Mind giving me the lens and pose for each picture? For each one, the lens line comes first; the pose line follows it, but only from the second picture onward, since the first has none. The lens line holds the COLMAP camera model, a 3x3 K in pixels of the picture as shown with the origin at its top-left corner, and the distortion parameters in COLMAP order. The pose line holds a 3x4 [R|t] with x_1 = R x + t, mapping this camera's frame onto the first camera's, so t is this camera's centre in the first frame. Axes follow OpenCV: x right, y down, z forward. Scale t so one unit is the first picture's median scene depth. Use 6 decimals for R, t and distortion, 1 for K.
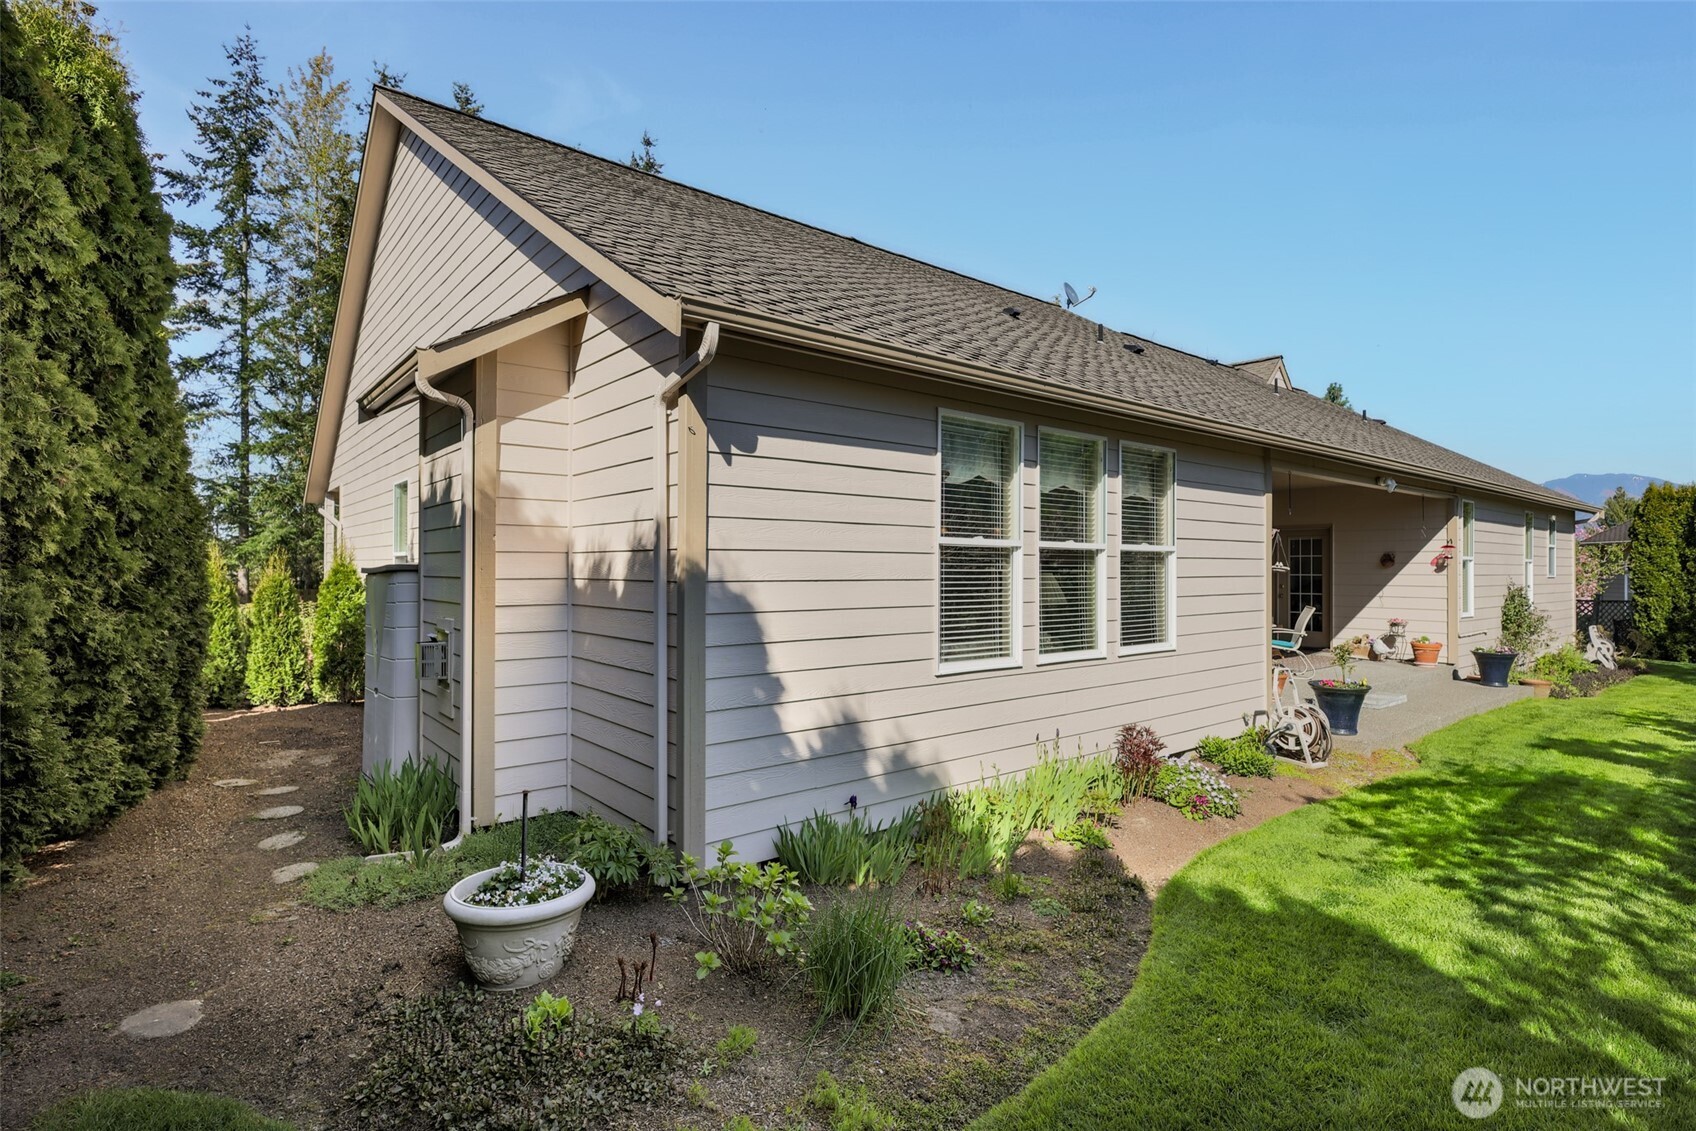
lens RADIAL K [[840.4, 0, 852.9], [0, 840.4, 556.5], [0, 0, 1]] dist [0.003582, 0.000910]
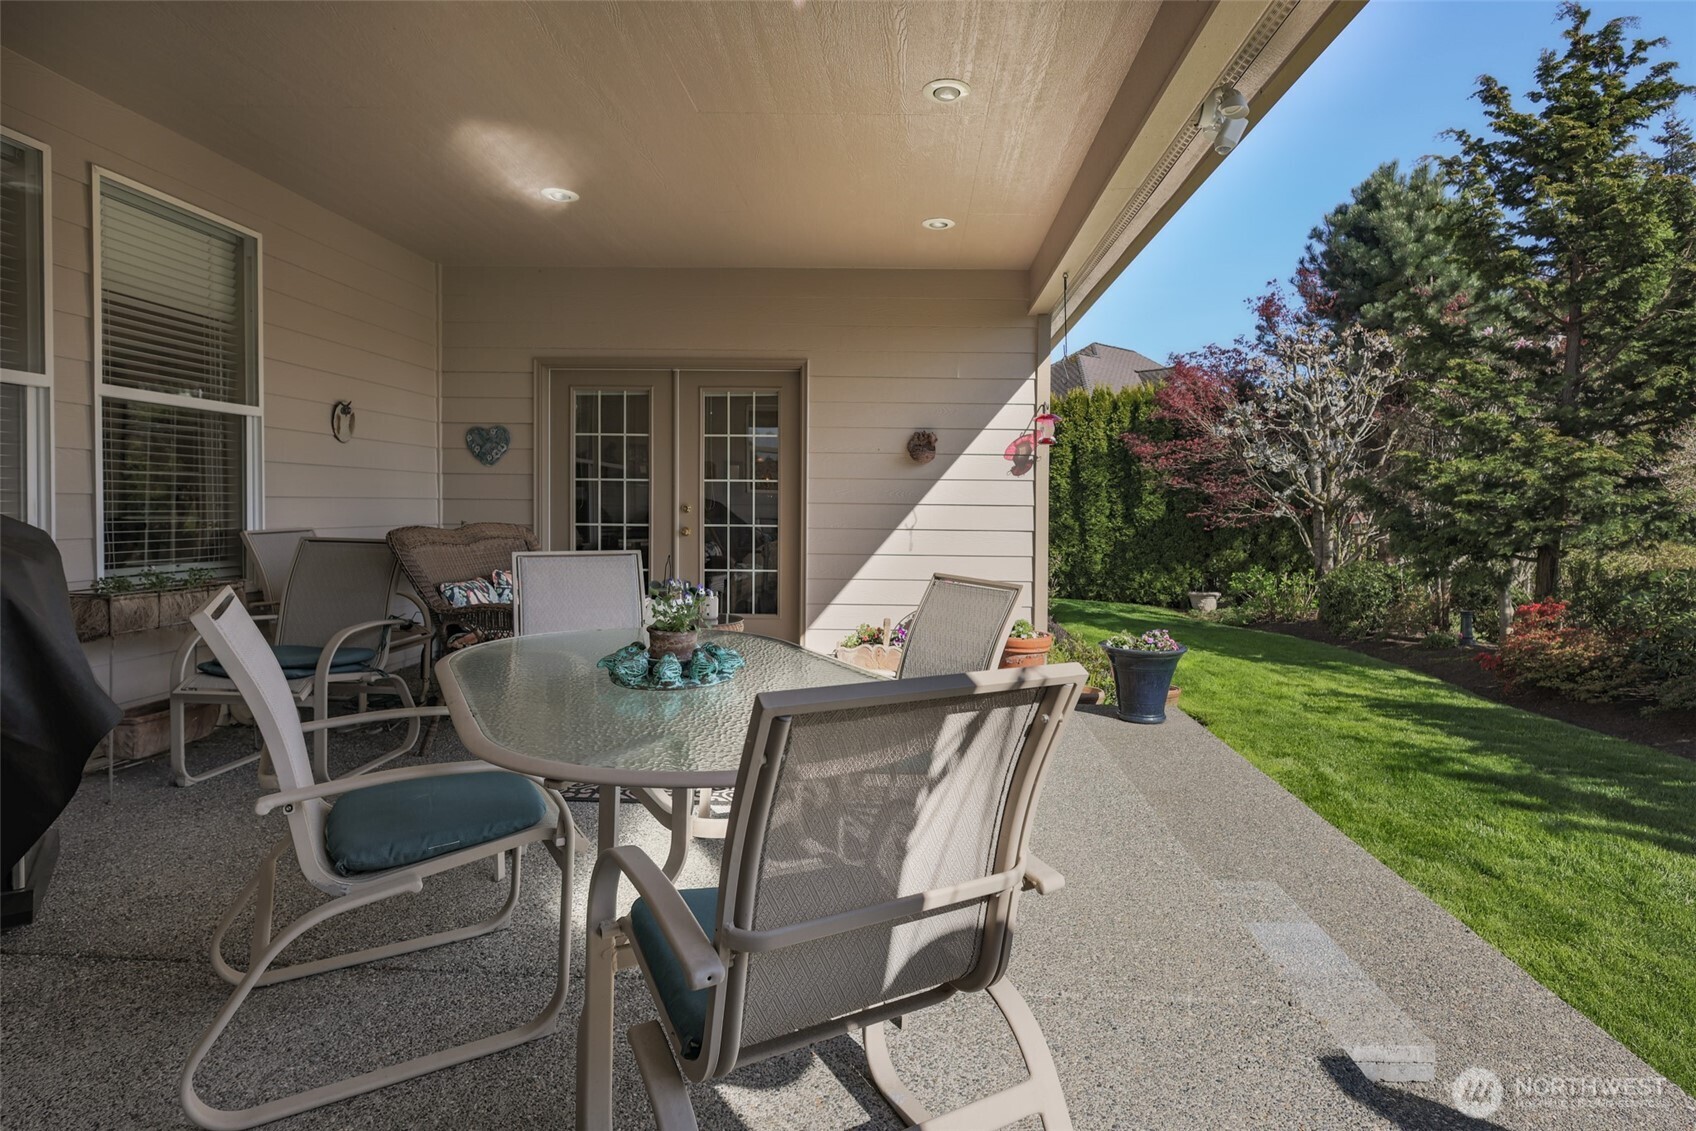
lens RADIAL K [[860.1, 0, 896.0], [0, 860.1, 514.3], [0, 0, 1]] dist [-0.000094, 0.000291]
pose [[0.638956, -0.005592, 0.769223, 0.261681], [-0.019821, 0.999522, 0.023731, 0.027351], [-0.768988, -0.030410, 0.638539, 0.672689]]
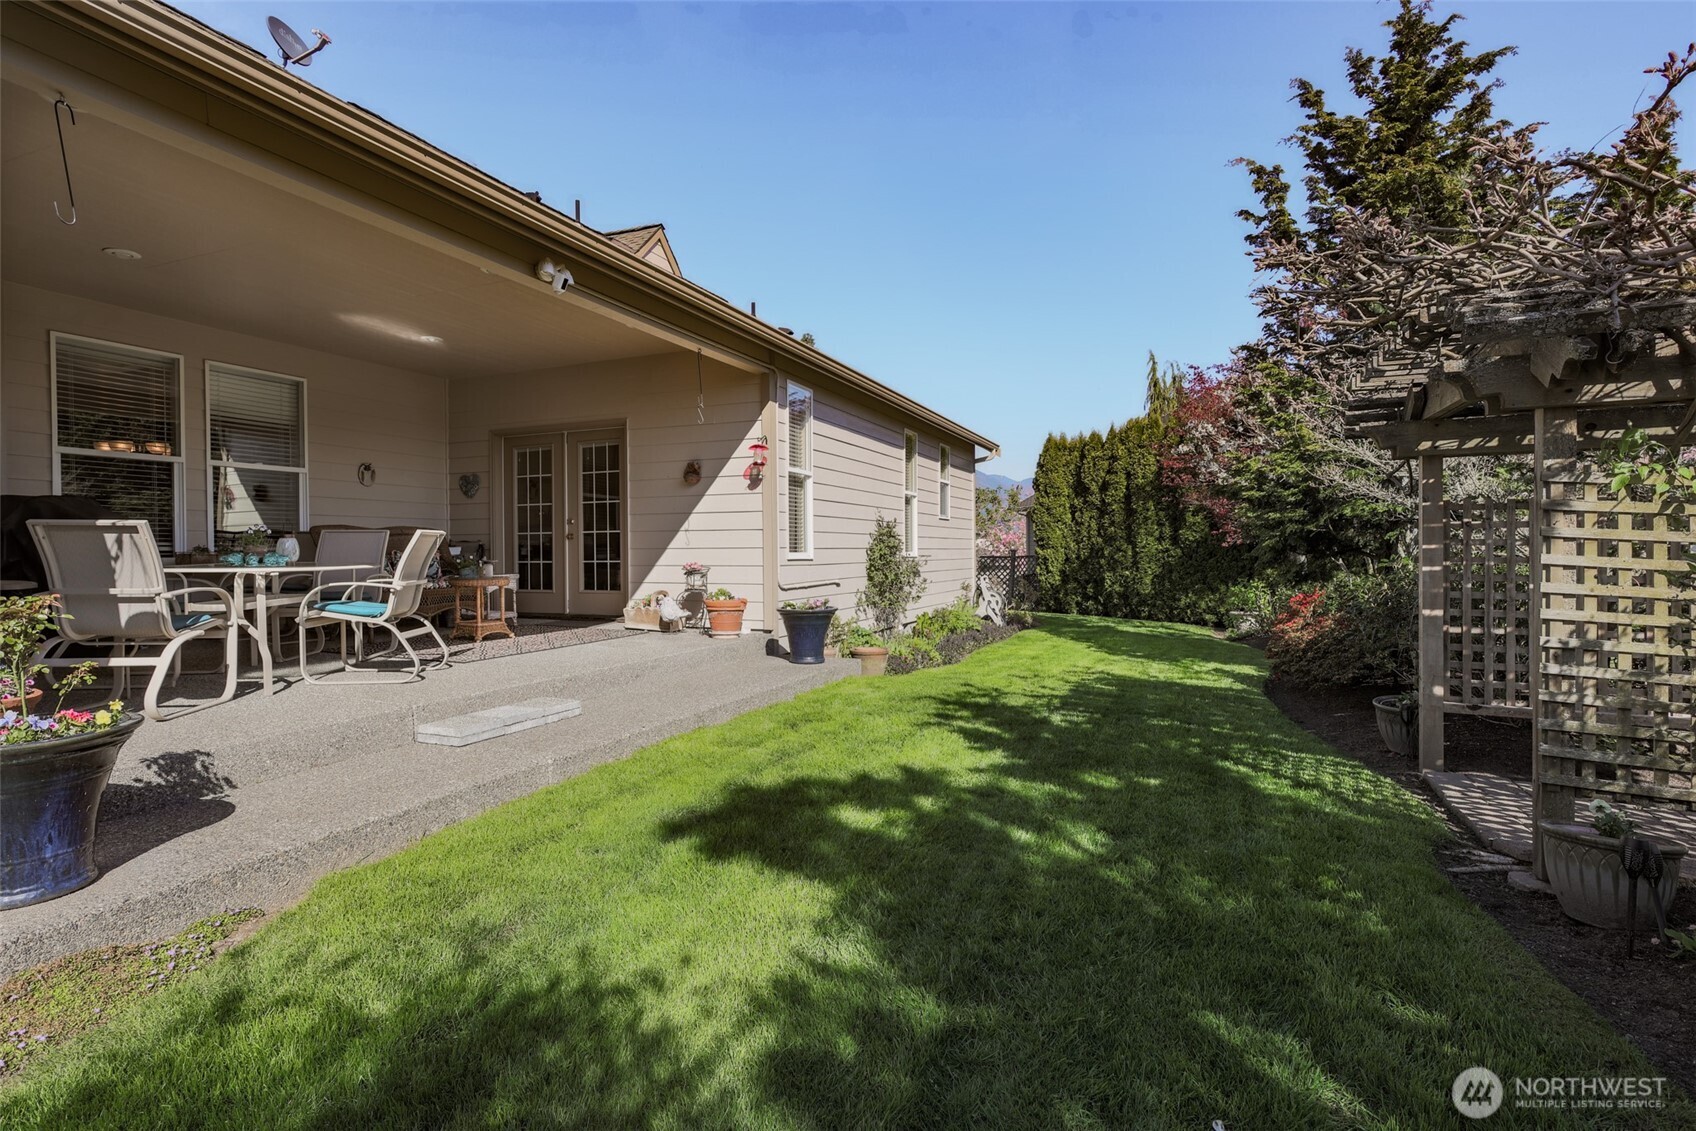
lens RADIAL K [[830.2, 0, 839.9], [0, 830.2, 557.3], [0, 0, 1]] dist [0.004312, 0.000331]
pose [[0.889461, -0.013022, 0.456826, 0.416689], [0.003162, 0.999745, 0.022343, 0.050703], [-0.457001, -0.018429, 0.889275, 0.364888]]
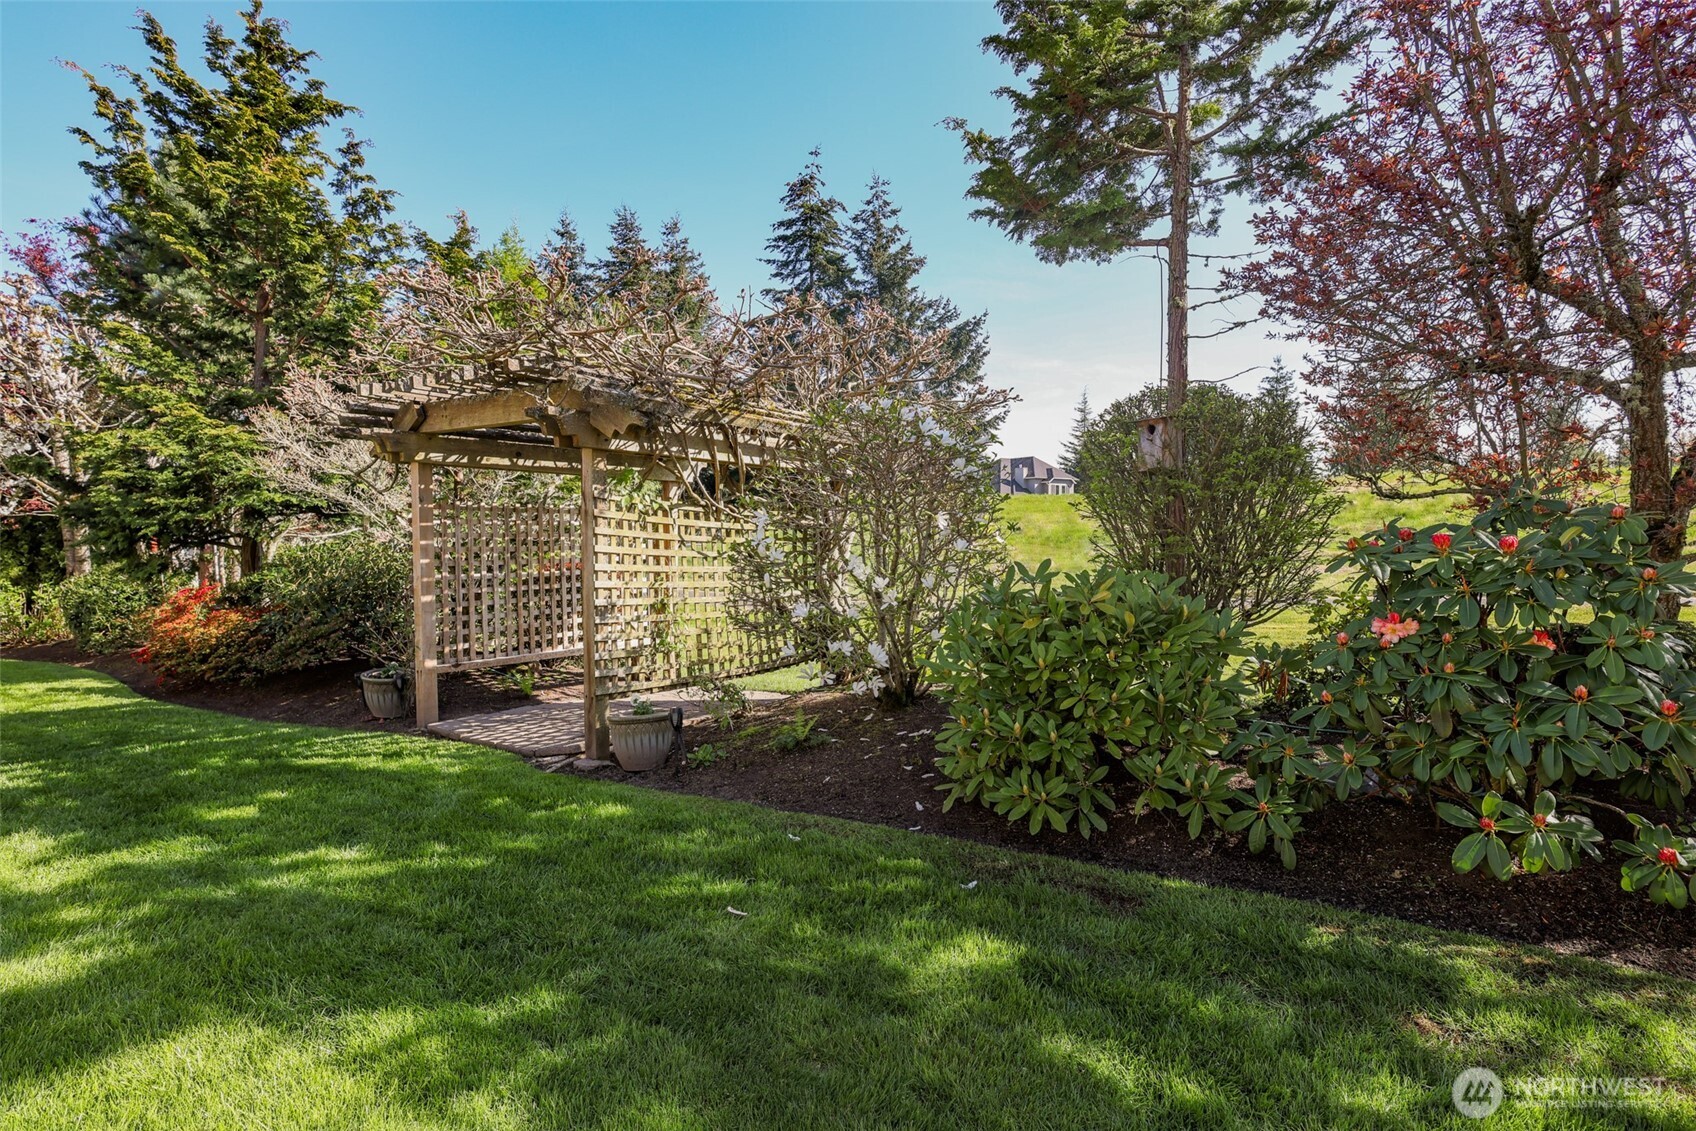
lens RADIAL K [[830.2, 0, 839.9], [0, 830.2, 557.3], [0, 0, 1]] dist [0.004312, 0.000331]
pose [[-0.318510, -0.037627, 0.947172, 0.327378], [-0.012253, 0.999292, 0.035578, 0.046700], [-0.947840, -0.000274, -0.318746, 0.498990]]
